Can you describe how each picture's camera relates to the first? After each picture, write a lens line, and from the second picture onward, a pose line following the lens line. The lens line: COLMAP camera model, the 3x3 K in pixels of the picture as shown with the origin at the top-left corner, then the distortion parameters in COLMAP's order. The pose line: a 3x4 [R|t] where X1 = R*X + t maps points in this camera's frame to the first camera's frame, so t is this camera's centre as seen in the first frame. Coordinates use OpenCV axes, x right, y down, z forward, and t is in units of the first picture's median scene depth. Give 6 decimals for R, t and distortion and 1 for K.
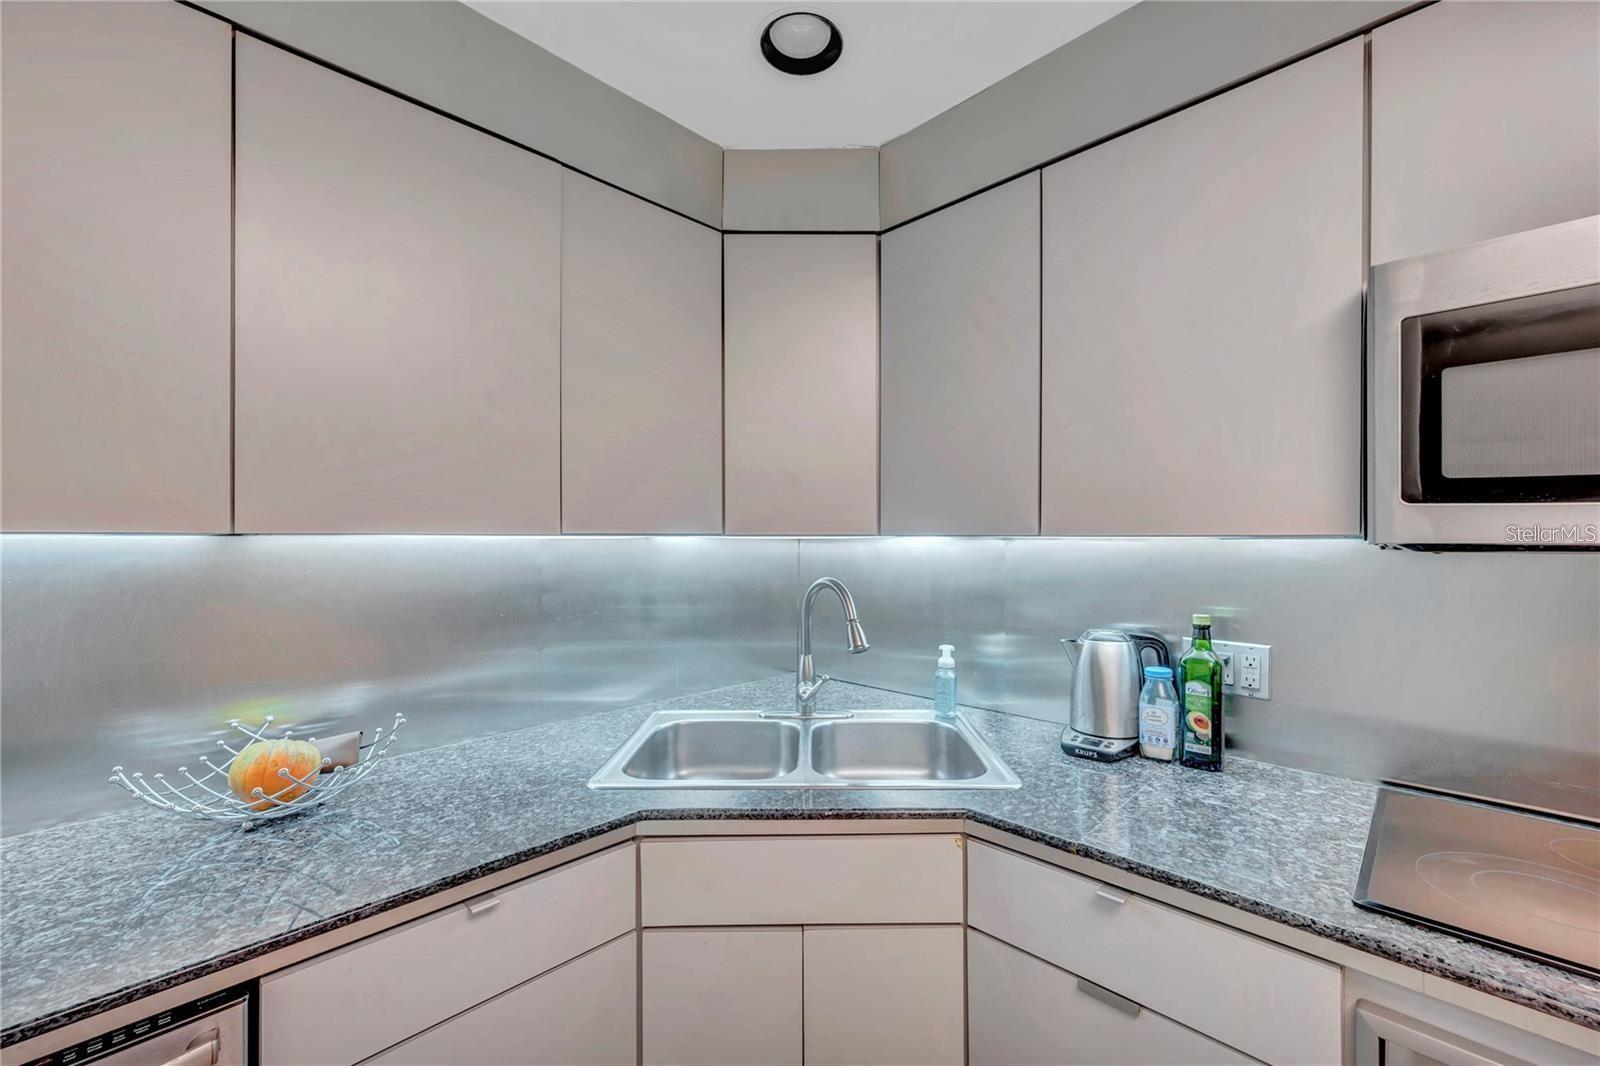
lens RADIAL K [[647.6, 0, 801.4], [0, 647.6, 538.0], [0, 0, 1]] dist [0.014264, -0.000805]
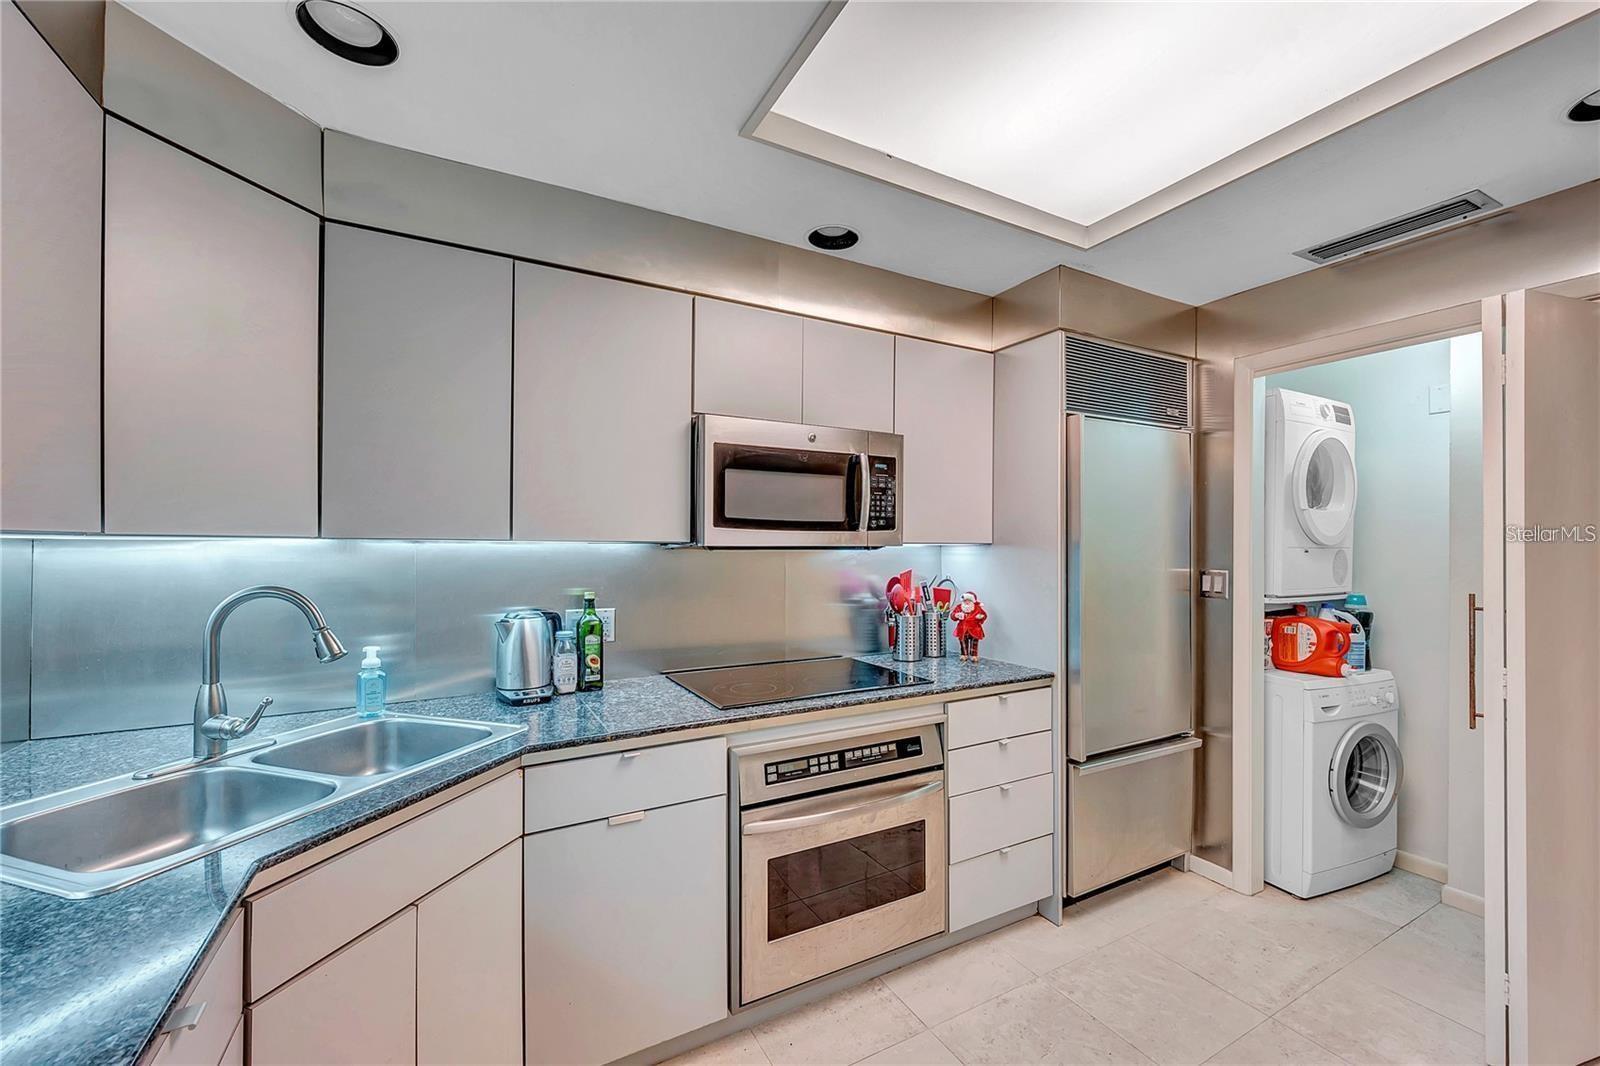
lens RADIAL K [[647.6, 0, 813.0], [0, 647.6, 541.5], [0, 0, 1]] dist [0.014264, -0.000805]
pose [[0.286241, 0.004914, 0.958145, -0.719947], [-0.006157, 0.999976, -0.003289, -0.001184], [-0.958138, -0.004958, 0.286264, 0.051446]]
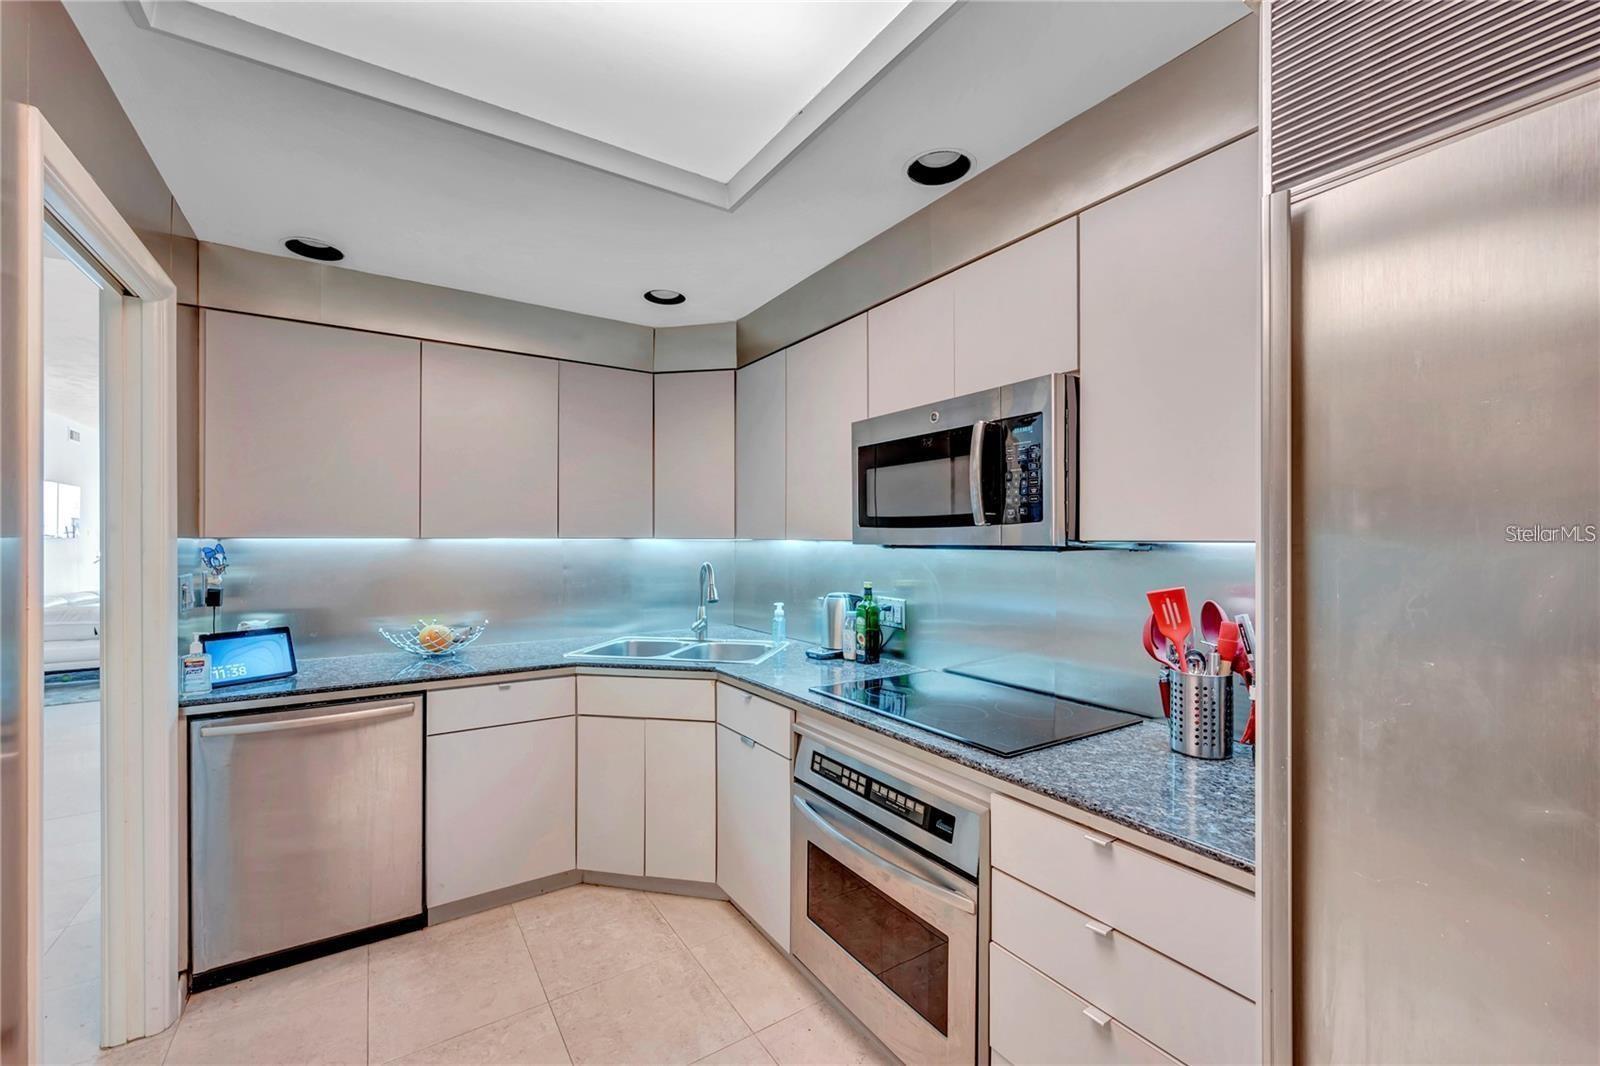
lens RADIAL K [[647.6, 0, 799.0], [0, 647.6, 539.0], [0, 0, 1]] dist [0.014264, -0.000805]
pose [[0.979002, 0.002795, -0.203831, 0.806385], [-0.002530, 0.999996, 0.001558, -0.009252], [0.203835, -0.001010, 0.979005, -0.870108]]
